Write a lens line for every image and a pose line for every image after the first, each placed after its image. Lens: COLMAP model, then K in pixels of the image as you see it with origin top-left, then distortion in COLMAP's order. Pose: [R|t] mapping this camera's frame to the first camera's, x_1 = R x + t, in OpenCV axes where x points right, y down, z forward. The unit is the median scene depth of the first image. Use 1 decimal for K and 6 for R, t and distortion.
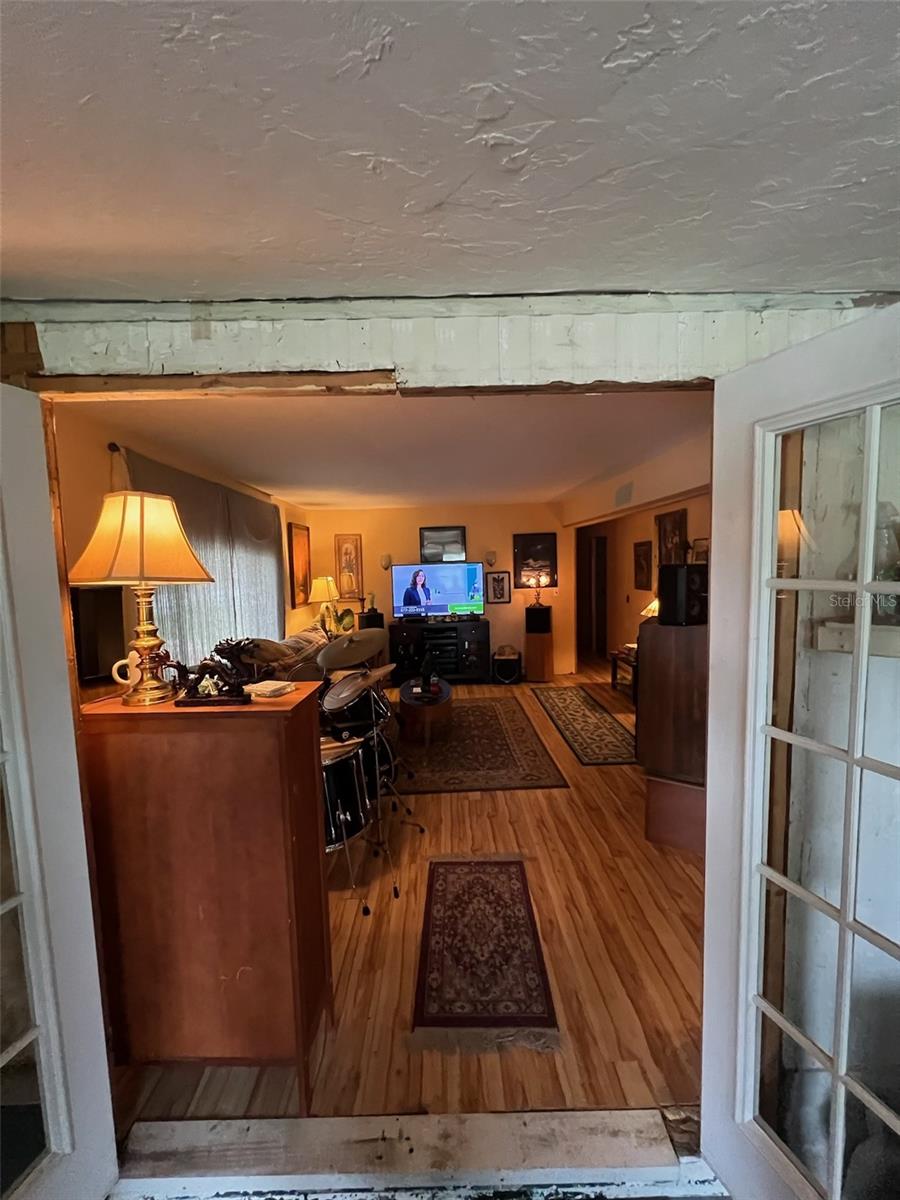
lens RADIAL K [[491.4, 0, 443.8], [0, 491.4, 606.1], [0, 0, 1]] dist [-0.001784, 0.000117]
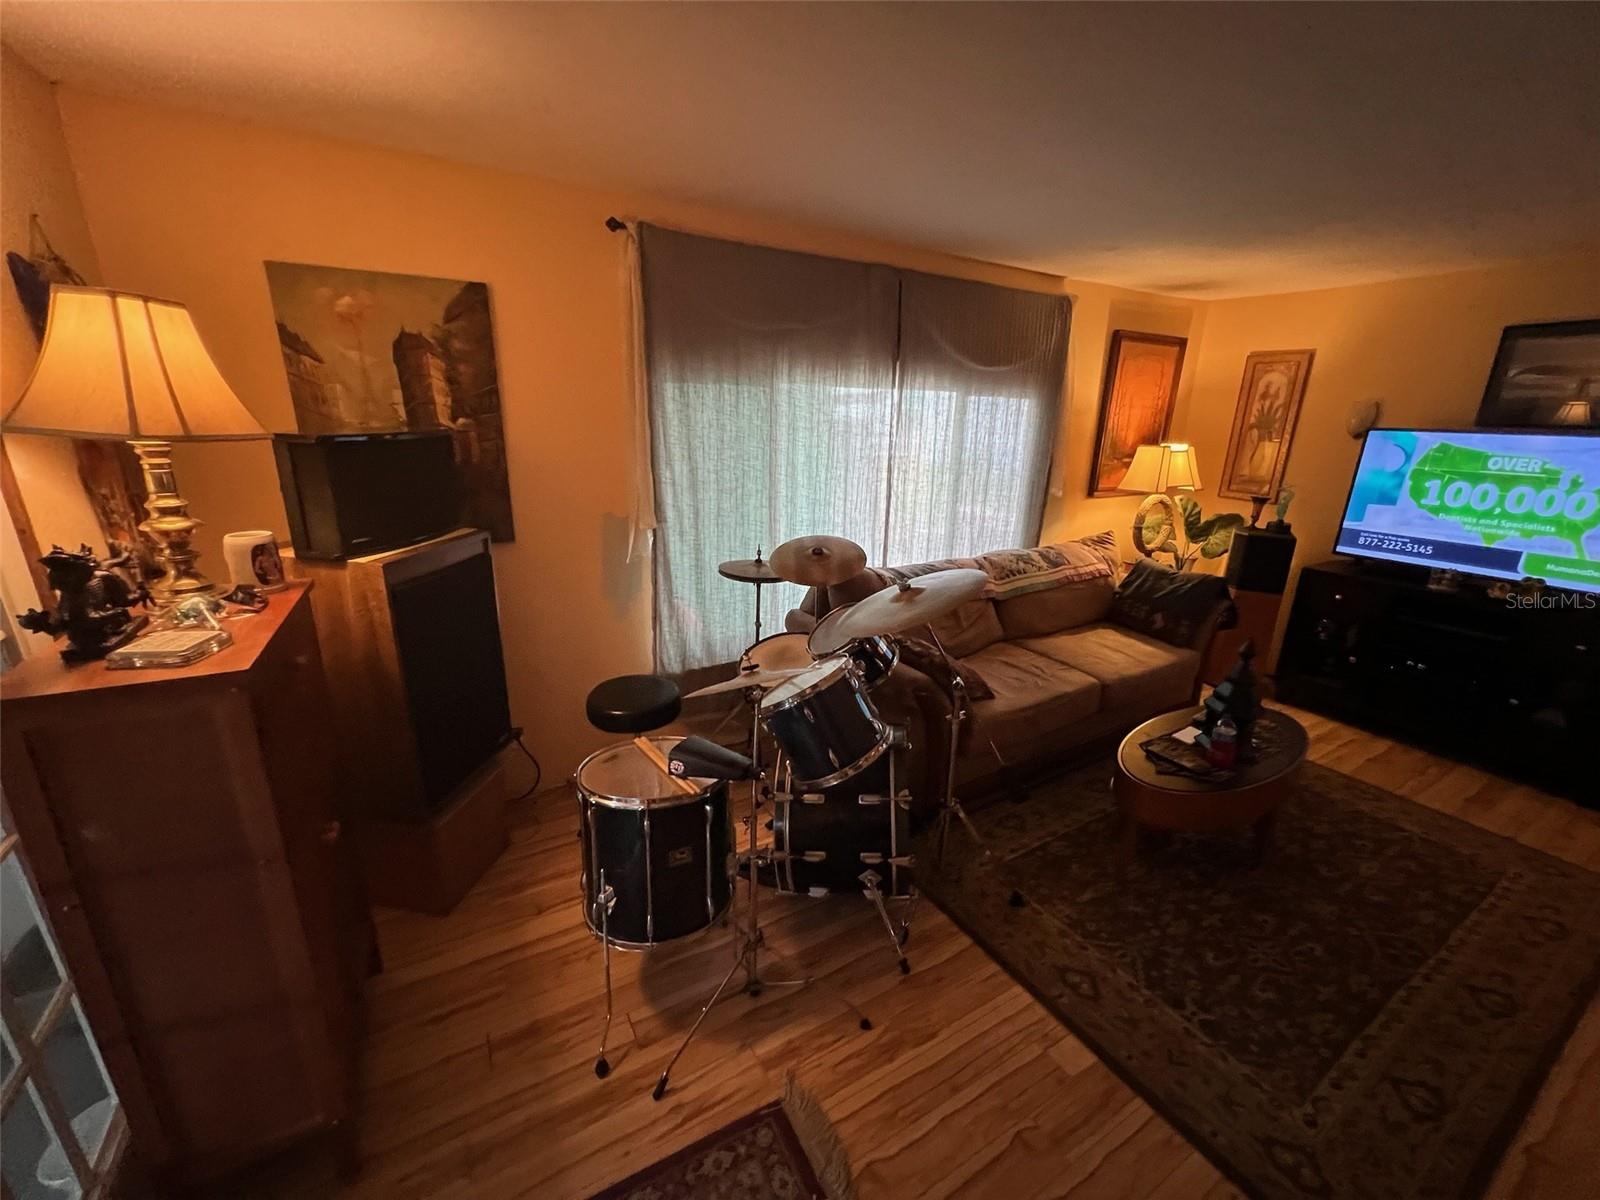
lens RADIAL K [[655.2, 0, 801.4], [0, 655.2, 596.9], [0, 0, 1]] dist [-0.001784, 0.000117]
pose [[0.501477, 0.288717, -0.815575, 0.177668], [-0.114615, 0.956537, 0.268144, -0.050232], [0.857545, -0.040991, 0.512773, 0.366720]]
